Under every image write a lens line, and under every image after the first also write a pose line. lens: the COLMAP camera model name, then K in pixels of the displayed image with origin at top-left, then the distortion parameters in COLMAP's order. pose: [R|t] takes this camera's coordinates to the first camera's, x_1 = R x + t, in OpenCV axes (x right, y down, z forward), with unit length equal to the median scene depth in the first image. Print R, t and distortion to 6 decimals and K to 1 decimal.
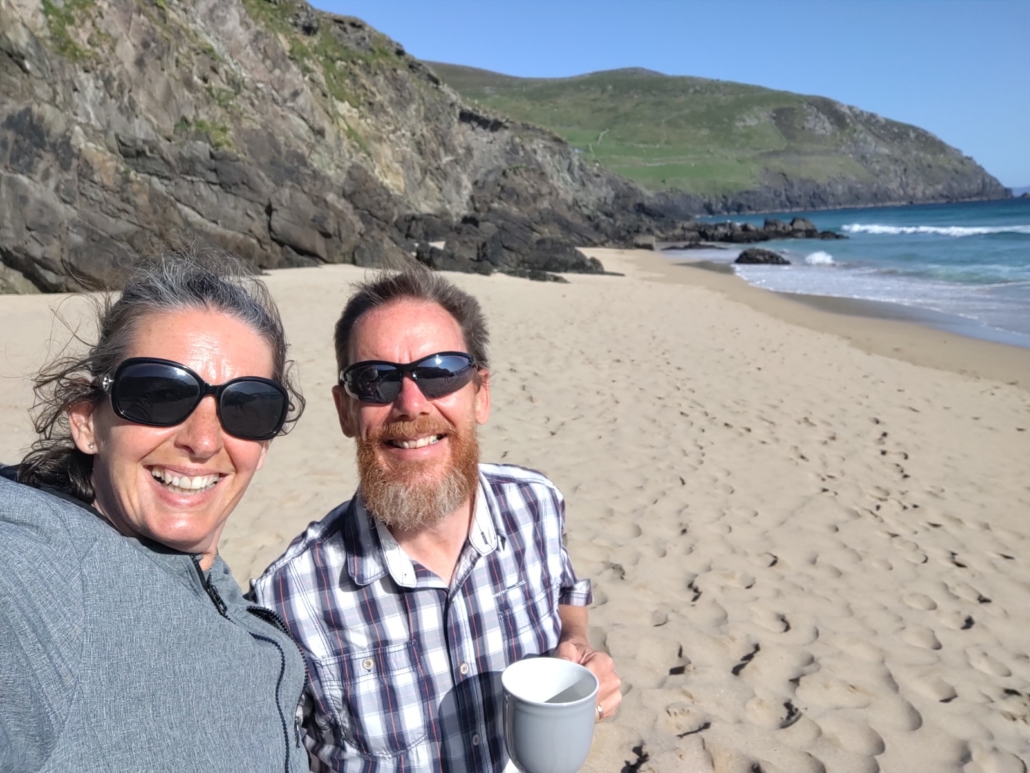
lens RADIAL K [[752.3, 0, 515.0], [0, 752.3, 387.0], [0, 0, 1]] dist [-0.000552, -0.000843]
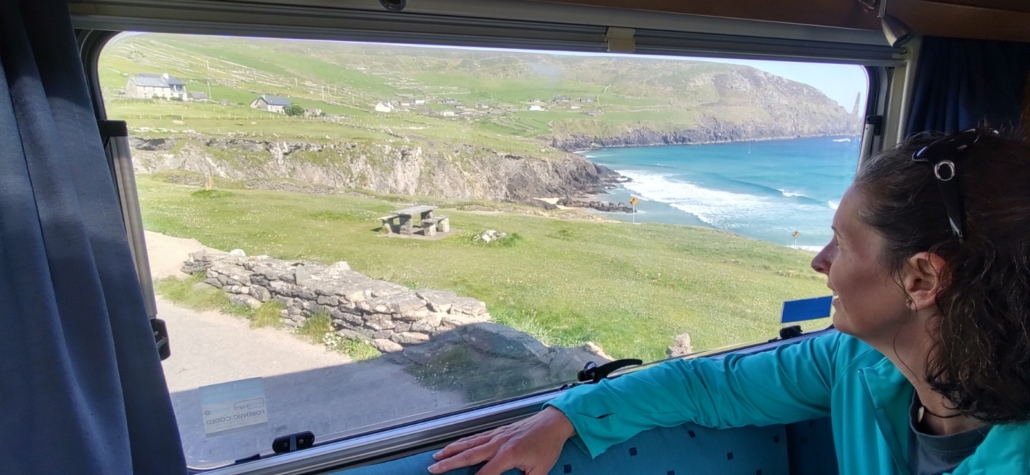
lens RADIAL K [[514.4, 0, 515.0], [0, 514.4, 237.5], [0, 0, 1]] dist [-0.002165, 0.000149]
pose [[0.995939, 0.044407, -0.078320, 0.021741], [-0.043697, 0.998987, 0.010753, -0.015636], [0.078718, -0.007287, 0.996870, -0.152643]]
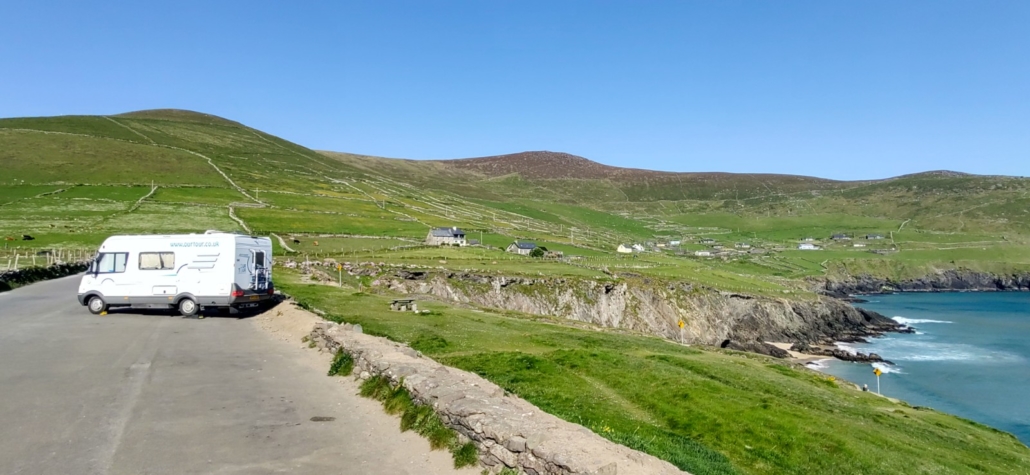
lens RADIAL K [[514.4, 0, 515.0], [0, 514.4, 237.5], [0, 0, 1]] dist [-0.002165, 0.000149]
pose [[0.829443, -0.000569, -0.558592, 0.054870], [-0.138945, 0.968359, -0.207303, -0.013356], [0.541035, 0.249560, 0.803119, -0.166479]]
